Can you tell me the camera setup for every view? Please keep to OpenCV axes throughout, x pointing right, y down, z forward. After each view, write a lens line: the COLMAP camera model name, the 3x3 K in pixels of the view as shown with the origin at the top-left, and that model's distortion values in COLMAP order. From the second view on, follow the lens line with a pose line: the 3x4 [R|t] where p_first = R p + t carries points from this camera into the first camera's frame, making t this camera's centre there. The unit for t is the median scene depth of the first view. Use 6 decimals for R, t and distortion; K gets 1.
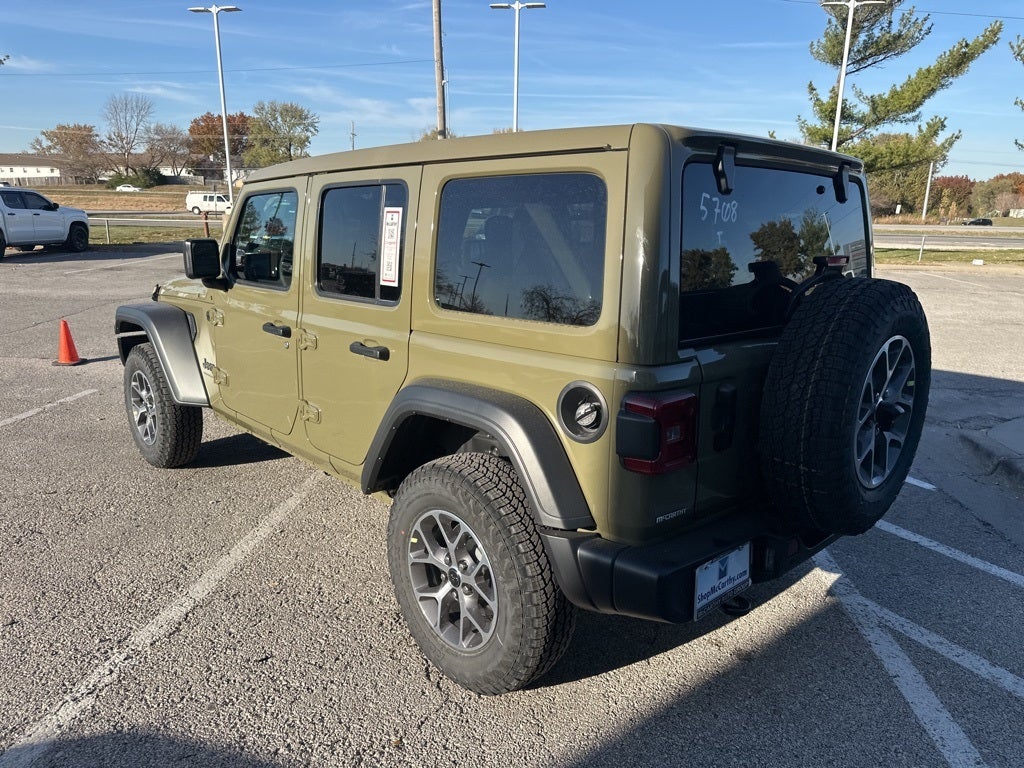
lens RADIAL K [[718.9, 0, 505.5], [0, 718.9, 389.6], [0, 0, 1]] dist [0.033800, -0.042105]
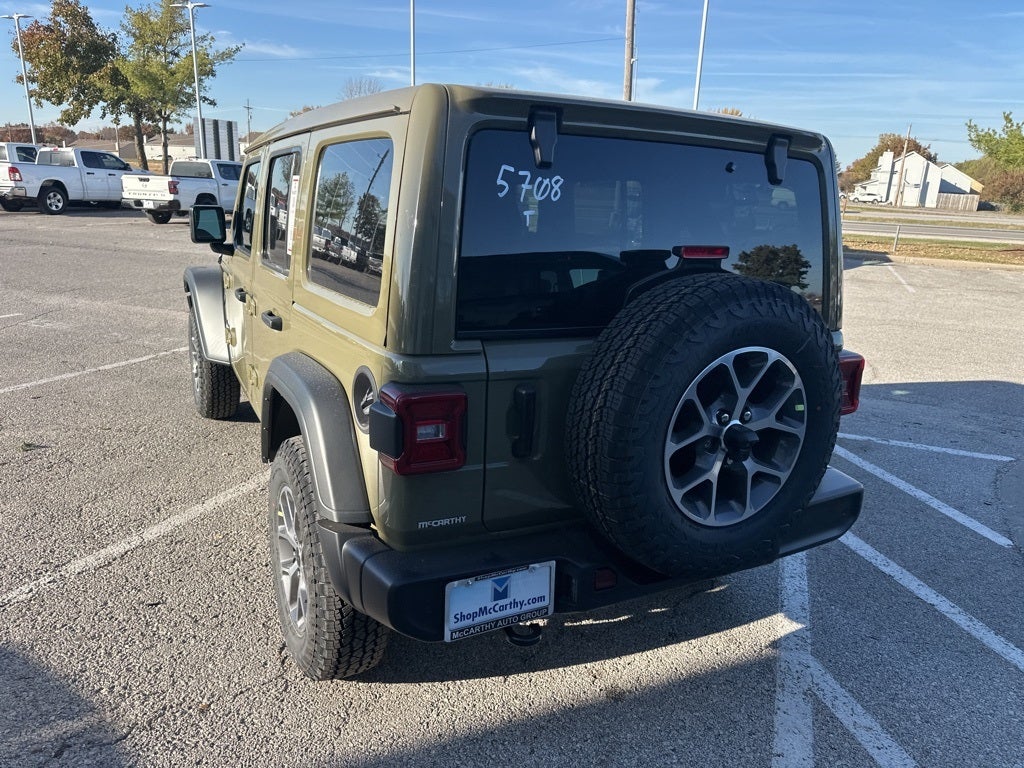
lens RADIAL K [[718.9, 0, 505.5], [0, 718.9, 389.6], [0, 0, 1]] dist [0.033800, -0.042105]
pose [[0.962517, 0.098364, -0.252757, 0.380259], [-0.092683, 0.995104, 0.034316, -0.022046], [0.254895, -0.009603, 0.966921, 0.107290]]
